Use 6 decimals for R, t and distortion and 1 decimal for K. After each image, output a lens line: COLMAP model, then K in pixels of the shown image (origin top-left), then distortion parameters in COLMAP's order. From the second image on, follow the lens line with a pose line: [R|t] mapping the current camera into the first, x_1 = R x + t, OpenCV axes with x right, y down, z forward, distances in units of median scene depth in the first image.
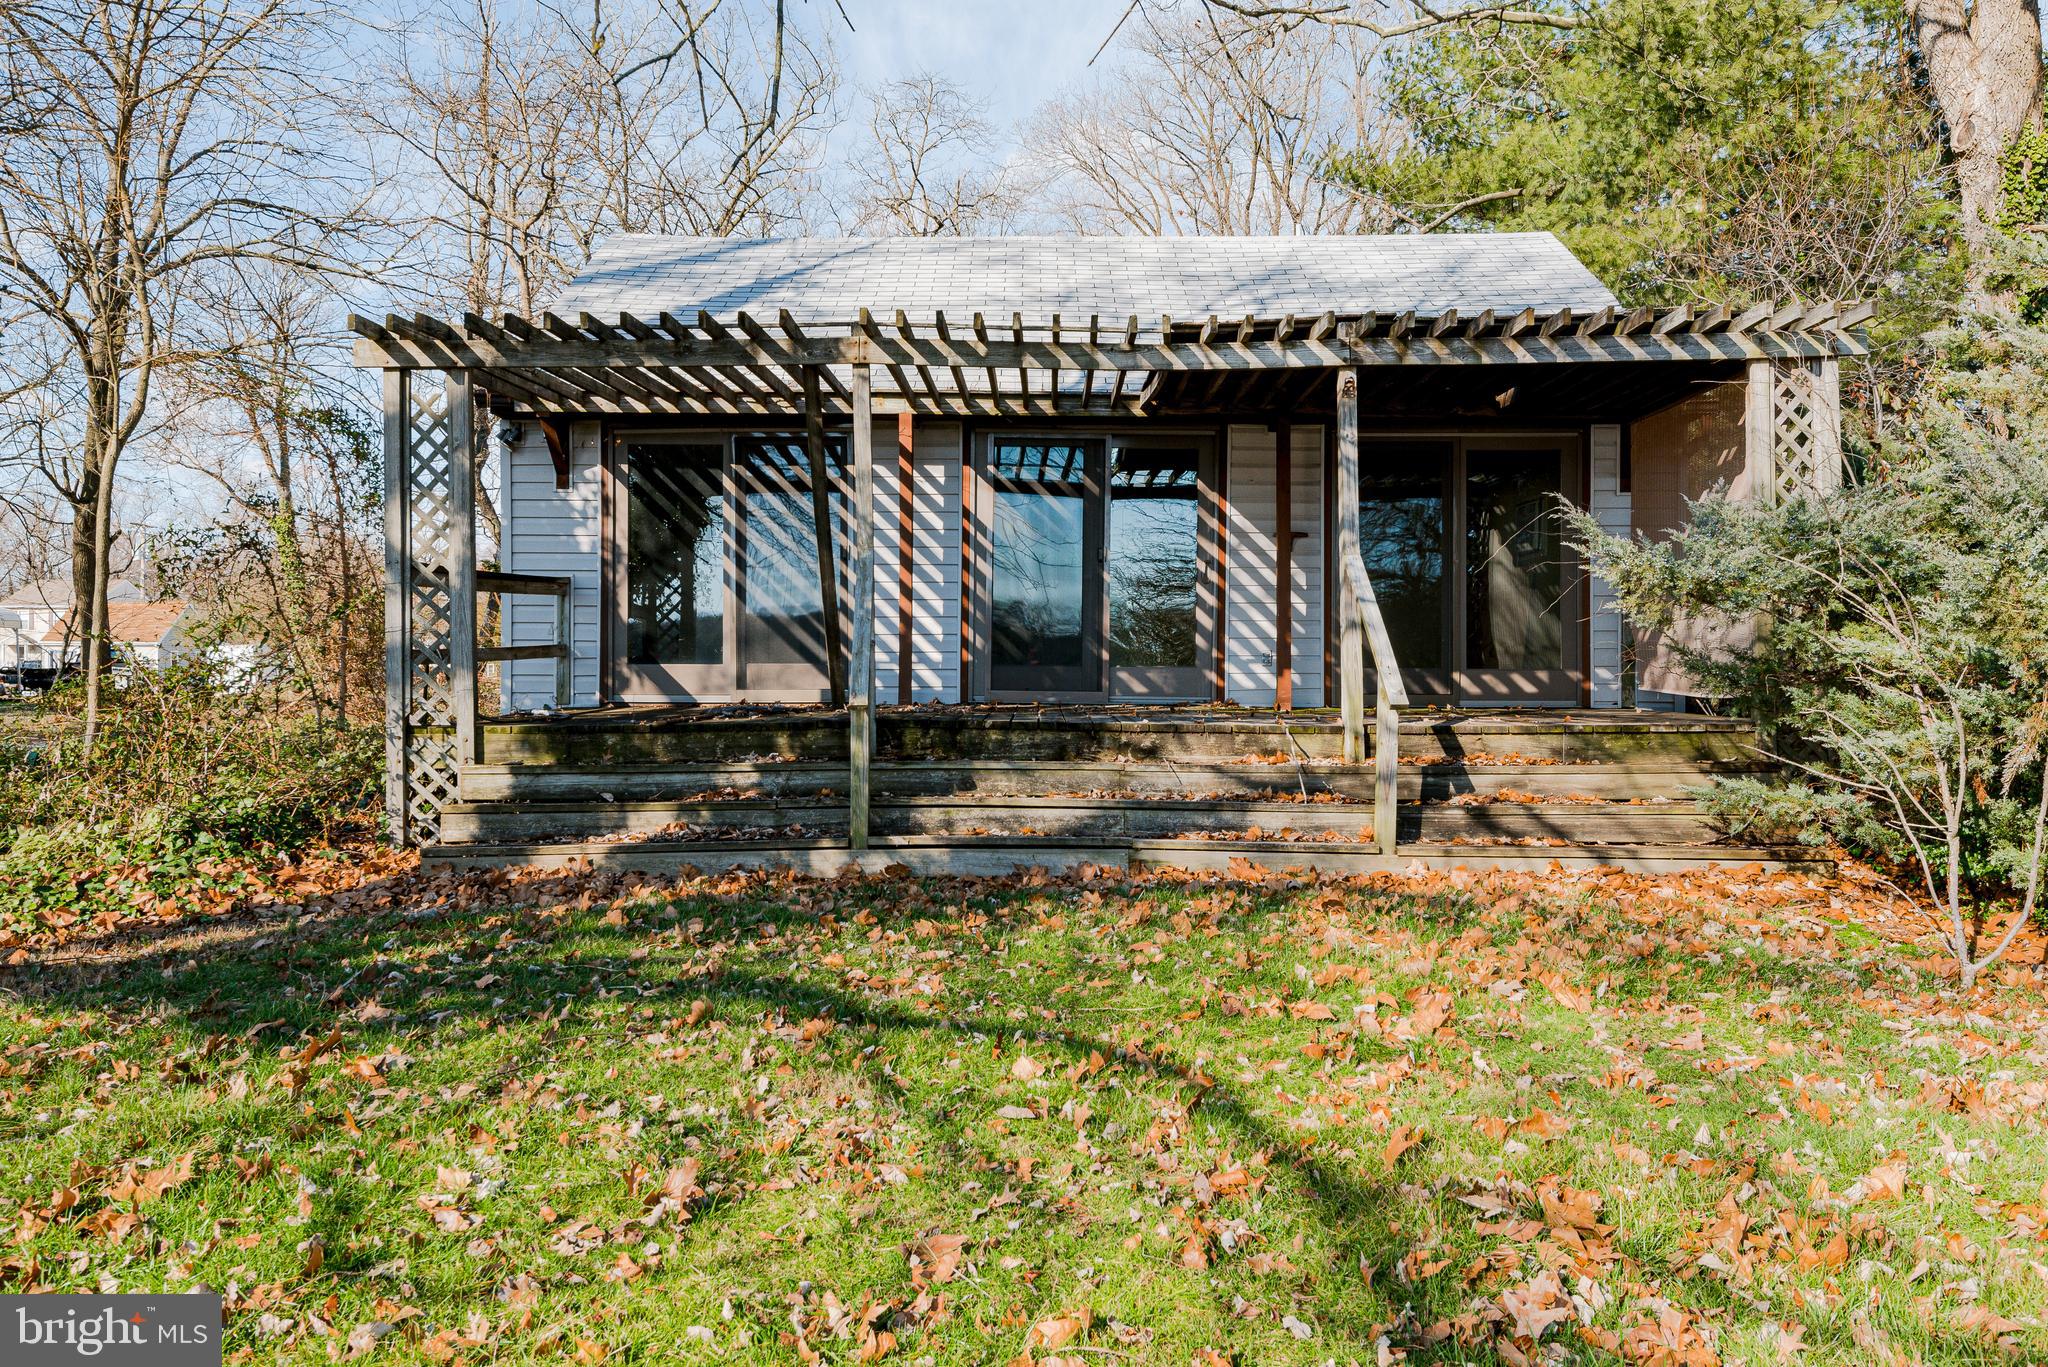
lens RADIAL K [[1608.1, 0, 1024.1], [0, 1608.1, 680.6], [0, 0, 1]] dist [0.011894, -0.000205]
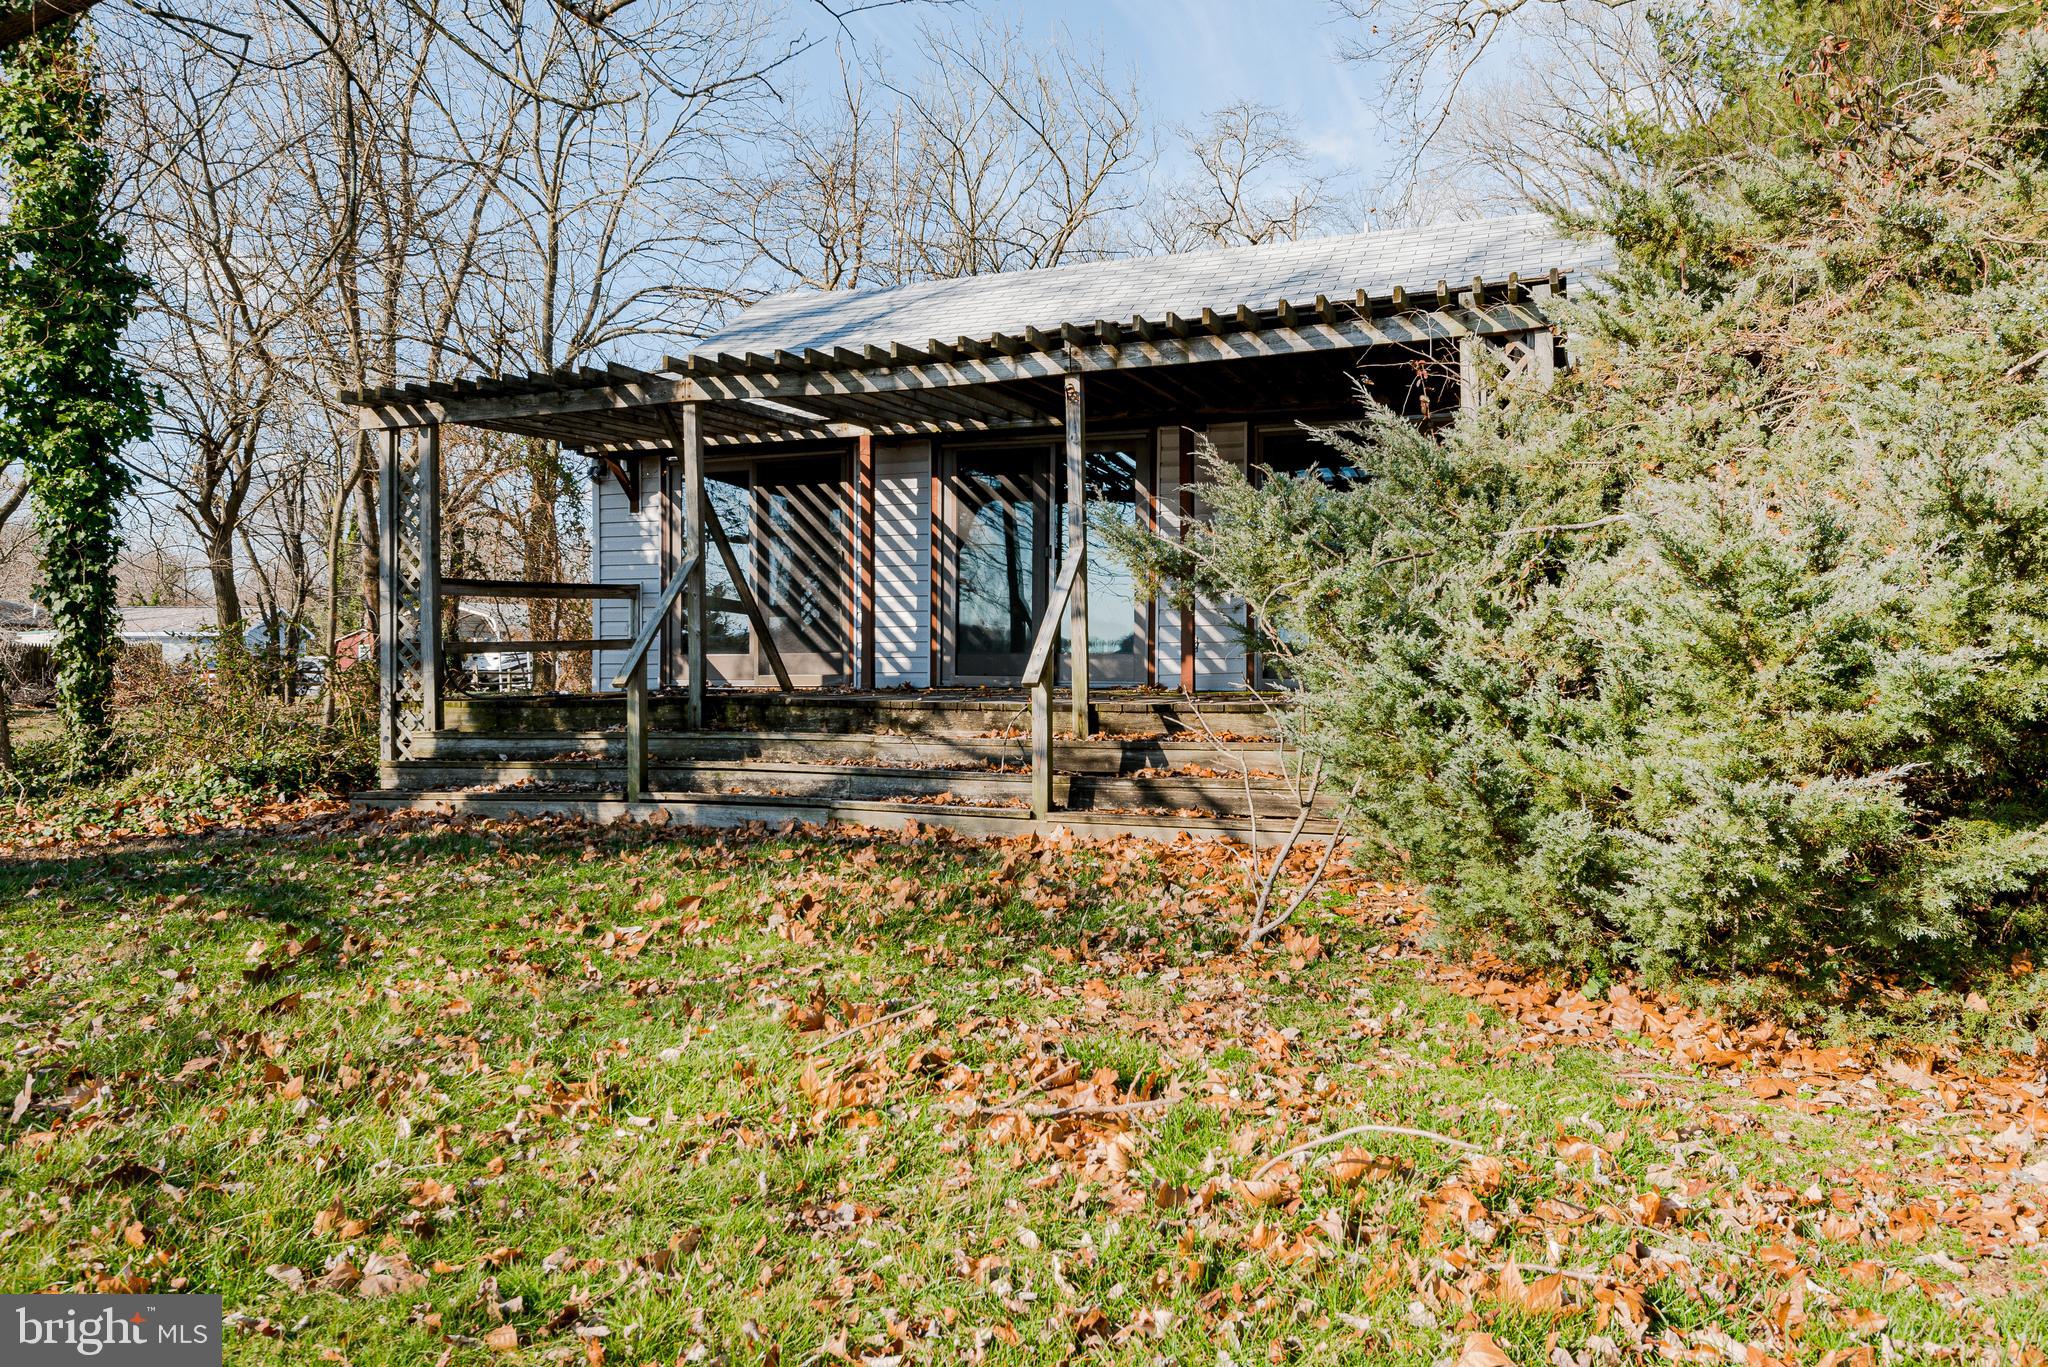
lens RADIAL K [[1521.1, 0, 1024.3], [0, 1521.1, 686.5], [0, 0, 1]] dist [0.012482, 0.002218]
pose [[0.933518, 0.000094, -0.358532, 0.539430], [0.002331, 0.999977, 0.006332, 0.009394], [0.358524, -0.006746, 0.933496, 0.026082]]
